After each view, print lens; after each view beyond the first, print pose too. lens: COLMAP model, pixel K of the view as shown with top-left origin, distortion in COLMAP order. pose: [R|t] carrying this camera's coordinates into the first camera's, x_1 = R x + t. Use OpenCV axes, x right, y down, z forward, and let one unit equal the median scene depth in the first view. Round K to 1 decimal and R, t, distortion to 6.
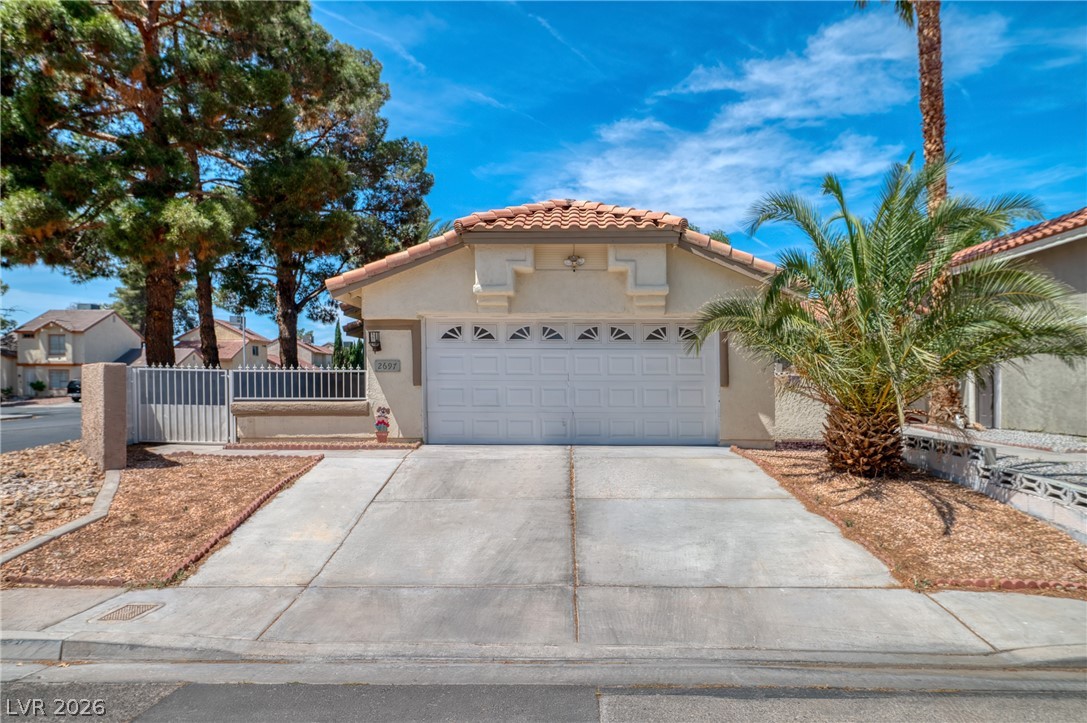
lens RADIAL K [[760.7, 0, 558.1], [0, 760.7, 396.5], [0, 0, 1]] dist [0.004854, -0.009148]
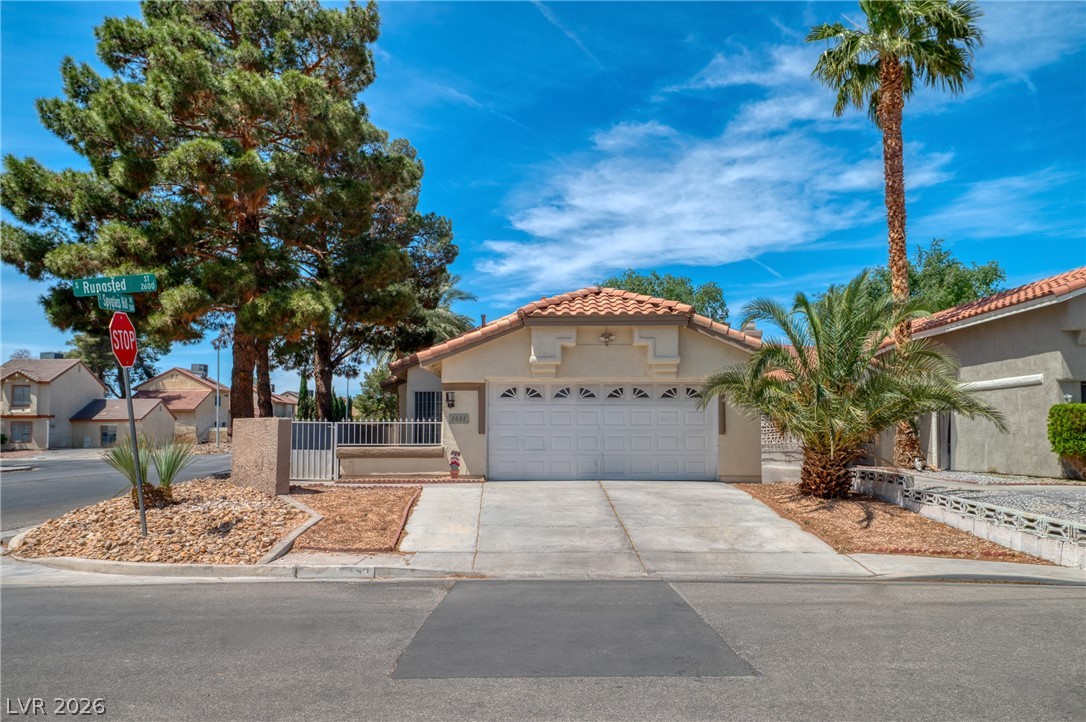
lens RADIAL K [[872.4, 0, 541.5], [0, 872.4, 383.2], [0, 0, 1]] dist [0.015788, 0.006837]
pose [[0.999870, -0.000965, 0.016107, -0.108856], [0.002211, 0.996987, -0.077542, 0.014570], [-0.015983, 0.077567, 0.996859, -0.467234]]
